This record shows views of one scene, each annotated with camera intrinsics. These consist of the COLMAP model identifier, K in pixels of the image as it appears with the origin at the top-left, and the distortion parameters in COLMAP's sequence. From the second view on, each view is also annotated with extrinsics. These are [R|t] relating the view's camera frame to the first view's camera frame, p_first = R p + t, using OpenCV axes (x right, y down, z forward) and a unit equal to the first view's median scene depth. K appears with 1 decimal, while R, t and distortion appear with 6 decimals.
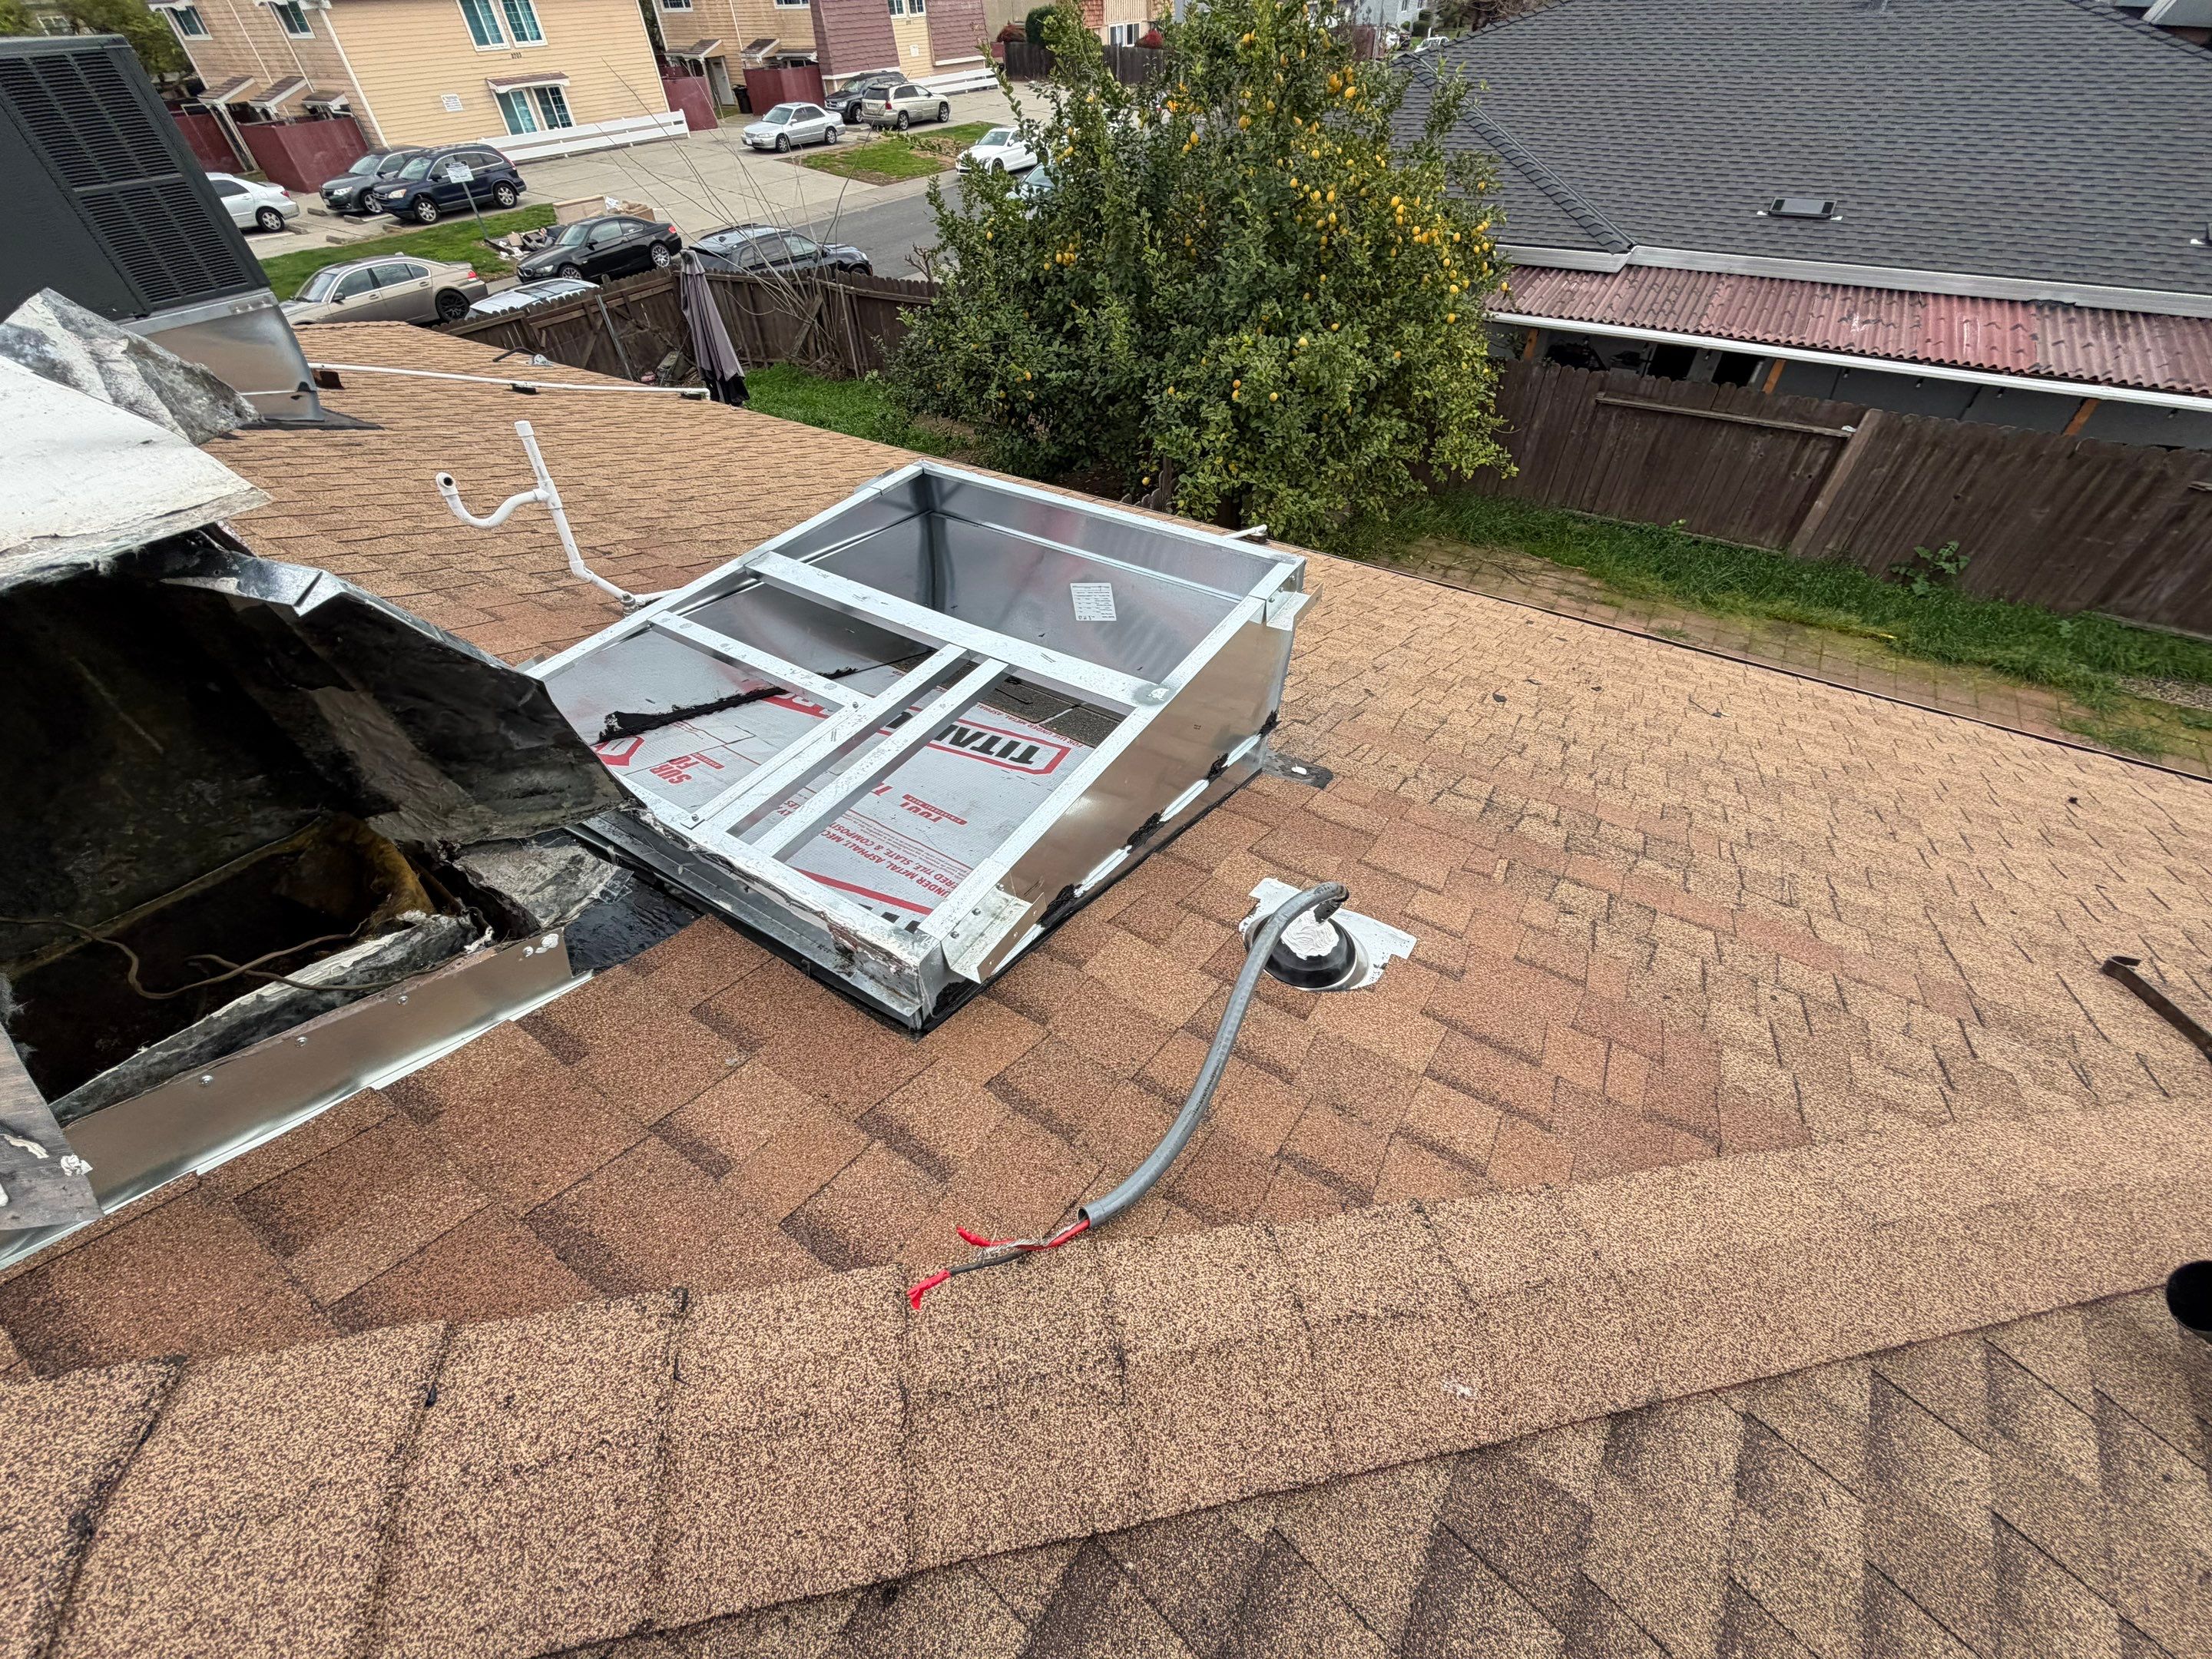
lens RADIAL K [[880.8, 0, 1089.2], [0, 880.8, 817.5], [0, 0, 1]] dist [0.000940, -0.000066]
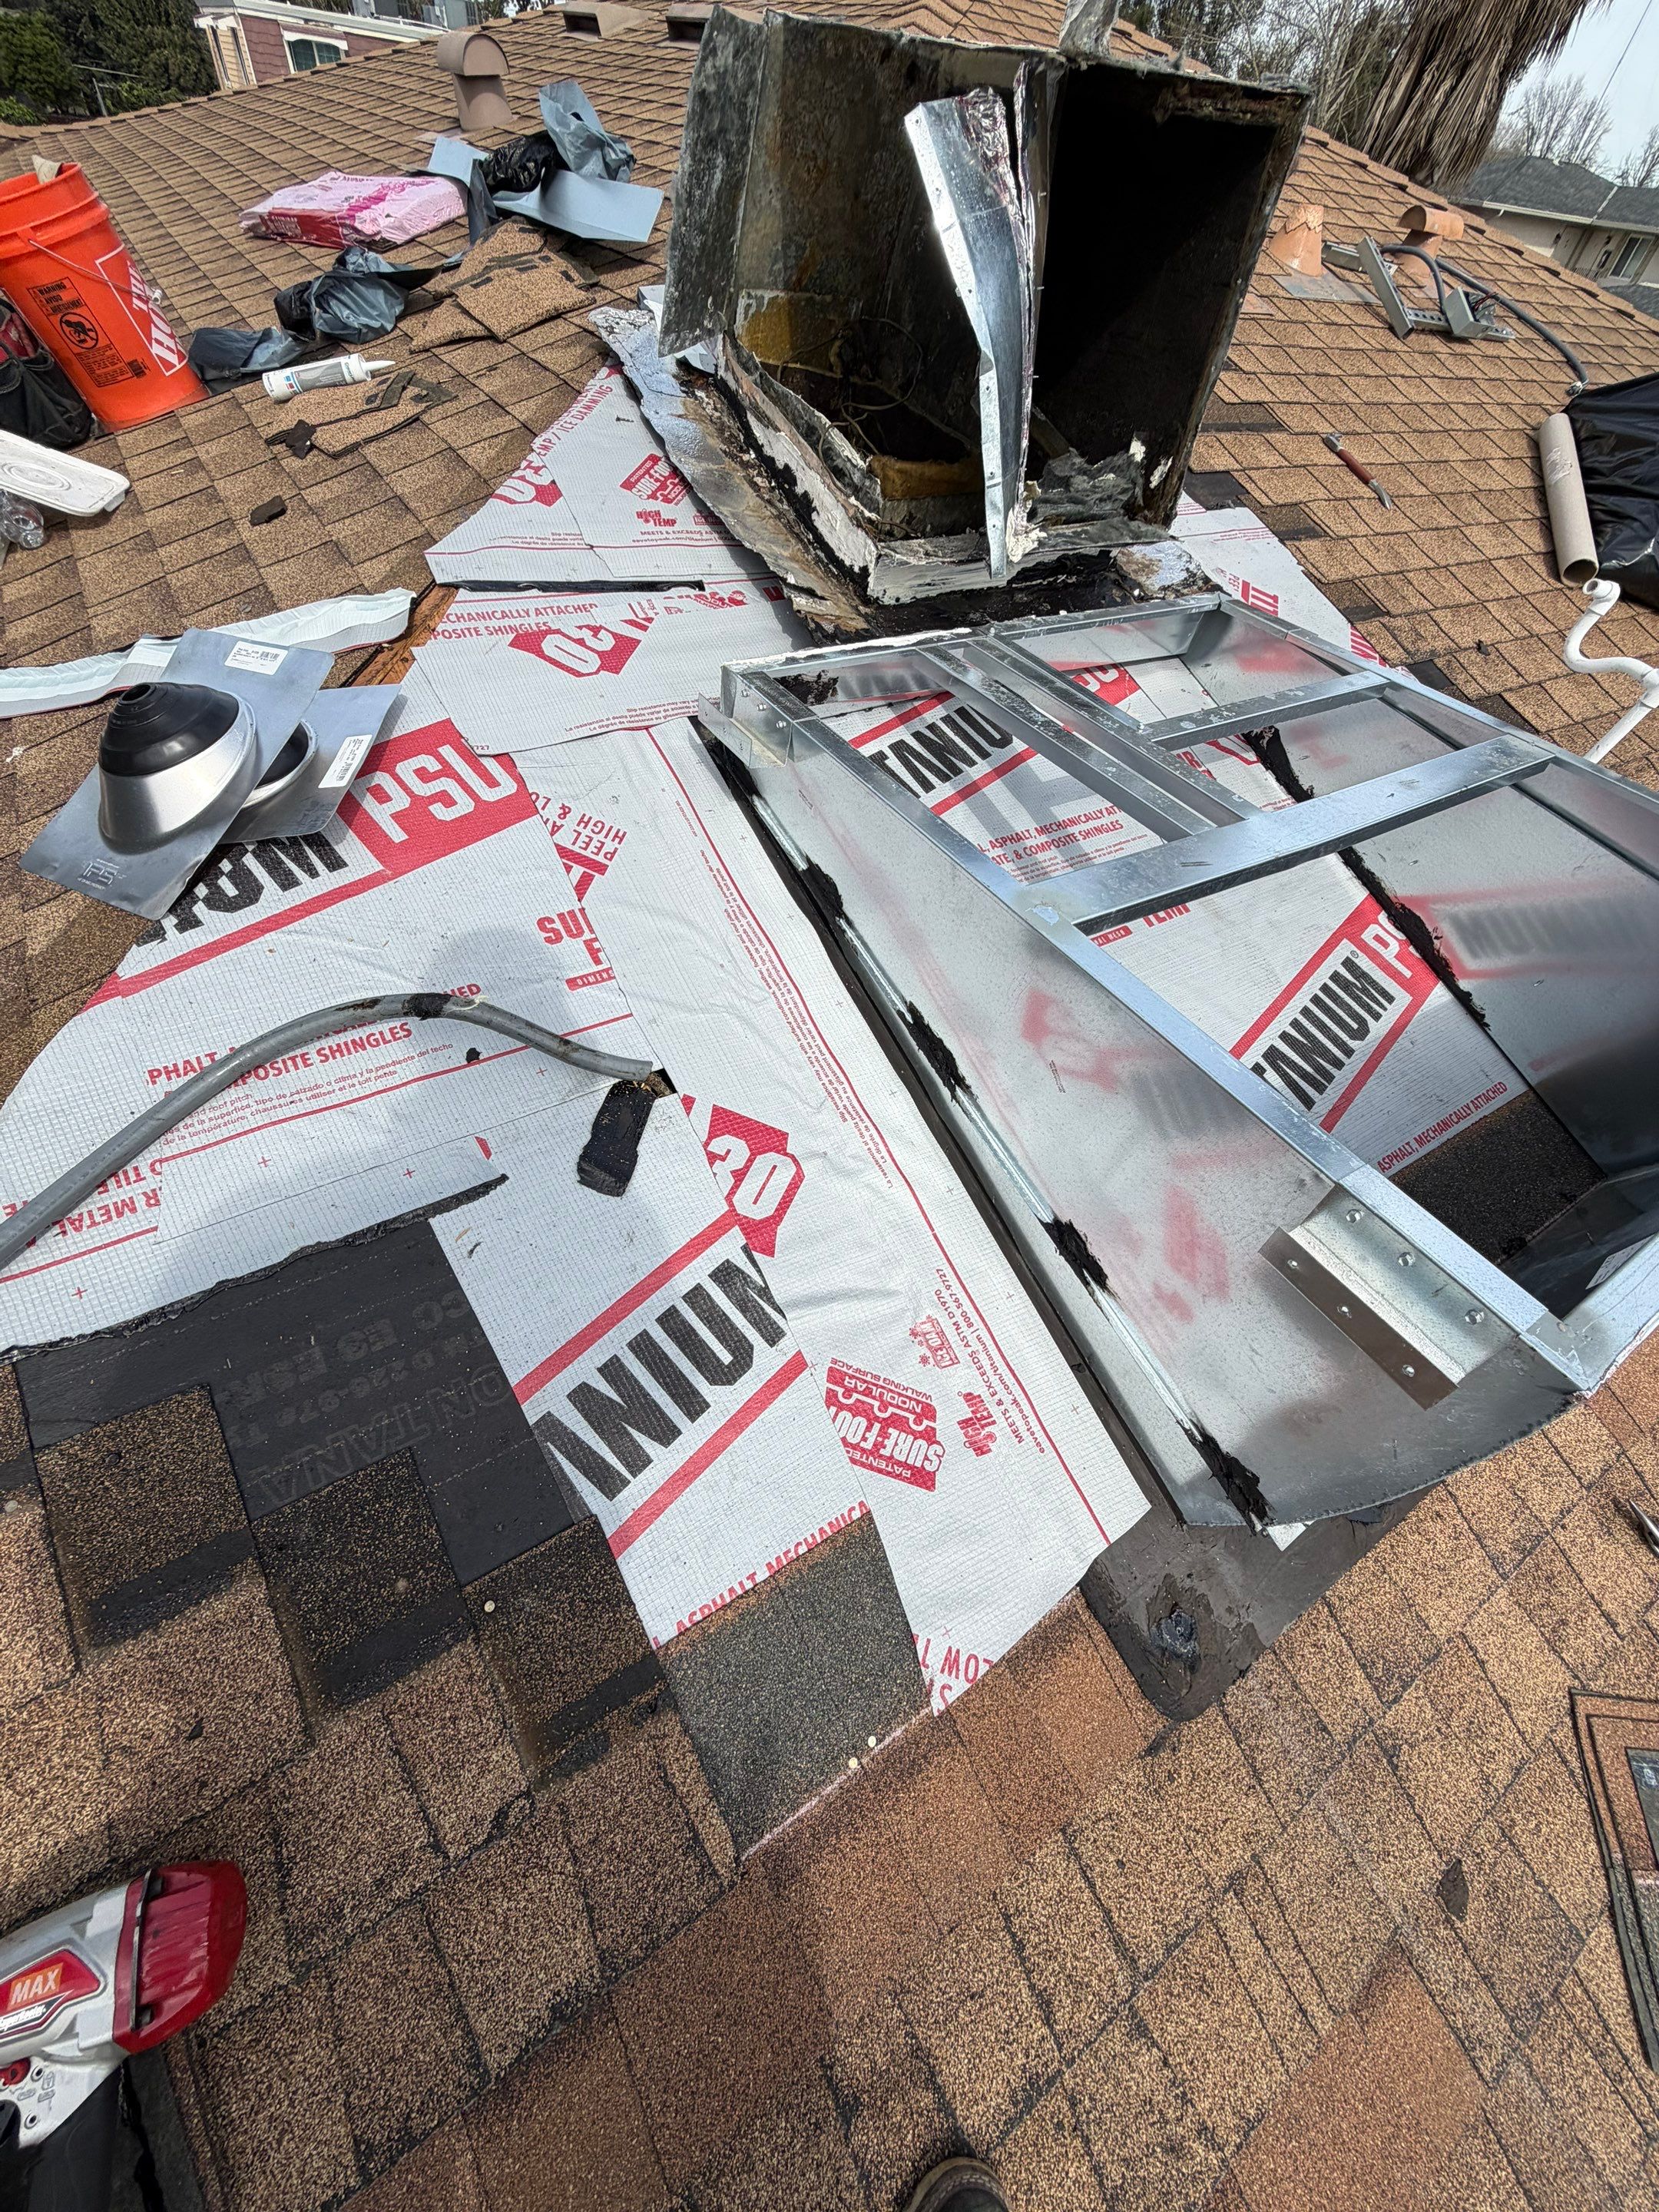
lens RADIAL K [[880.8, 0, 840.5], [0, 880.8, 1108.3], [0, 0, 1]] dist [0.000940, -0.000066]
pose [[-0.410072, 0.665640, -0.623509, 0.118083], [-0.695192, 0.214401, 0.686105, -0.083509], [0.590380, 0.714811, 0.374828, 0.157882]]
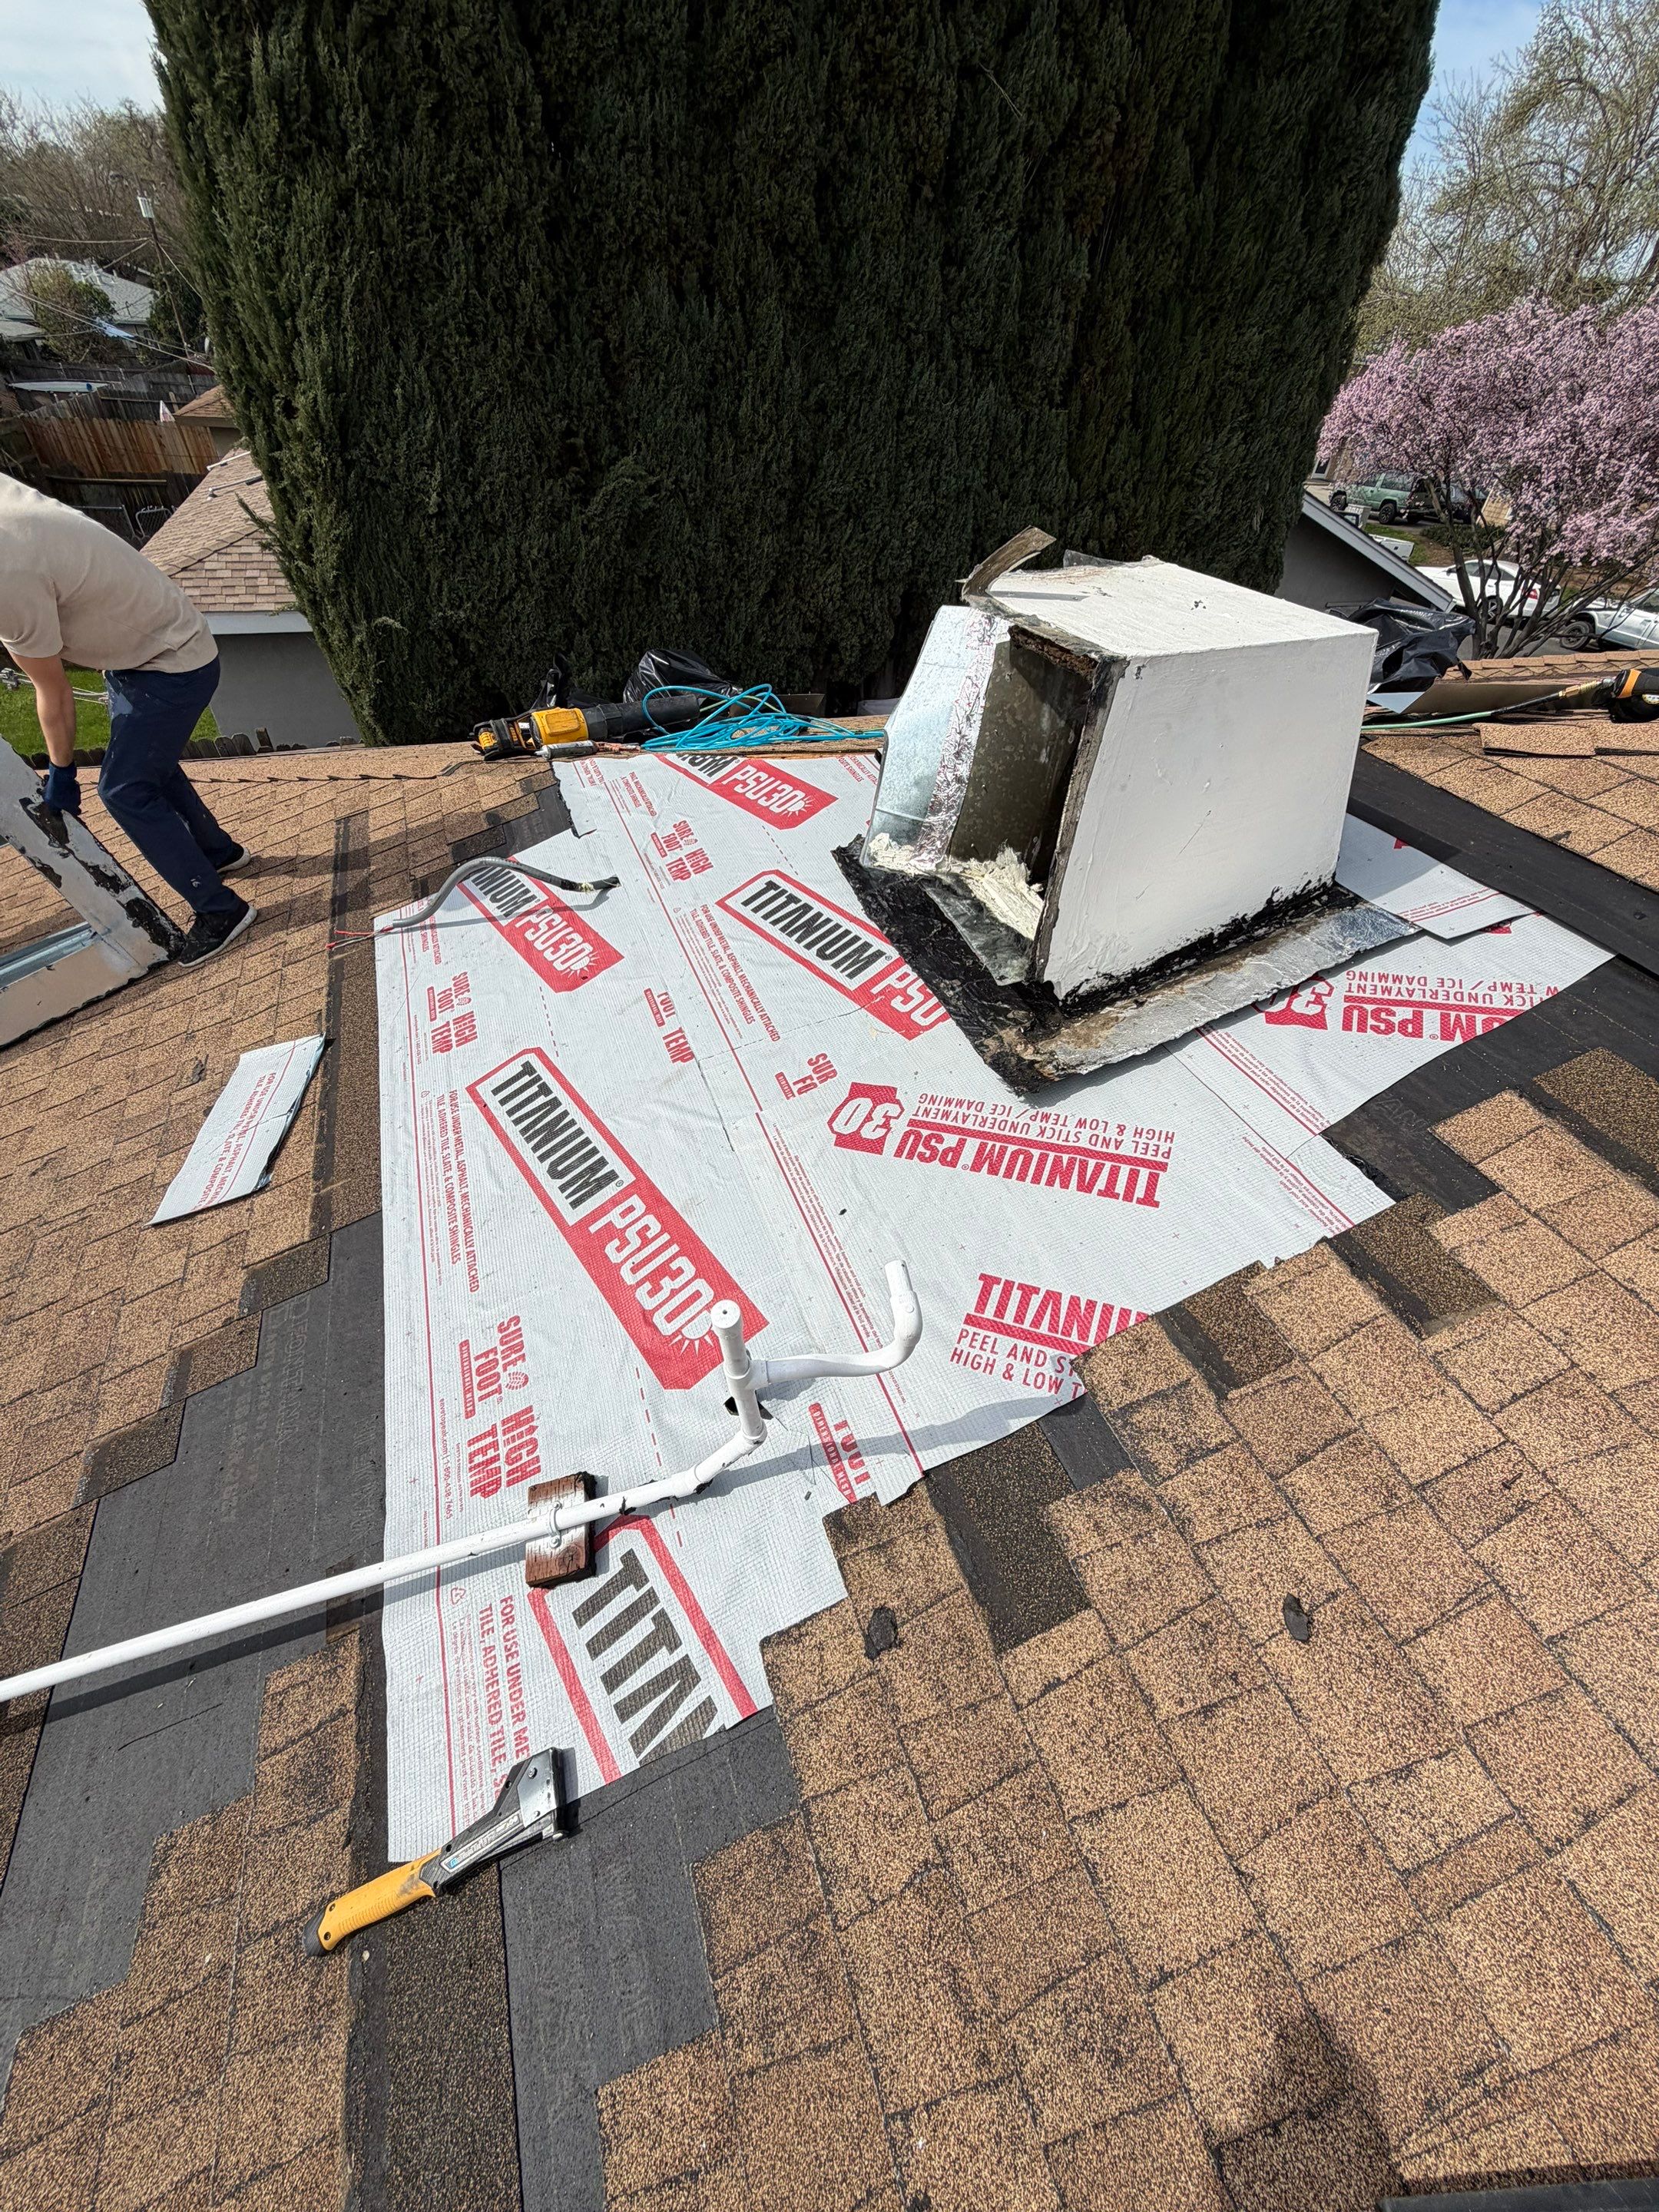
lens RADIAL K [[880.8, 0, 839.7], [0, 880.8, 1108.1], [0, 0, 1]] dist [0.000940, -0.000066]
pose [[-0.812783, -0.404305, 0.419430, -0.217676], [0.373883, 0.190117, 0.907781, -0.225774], [-0.446761, 0.894647, -0.003361, 0.236646]]
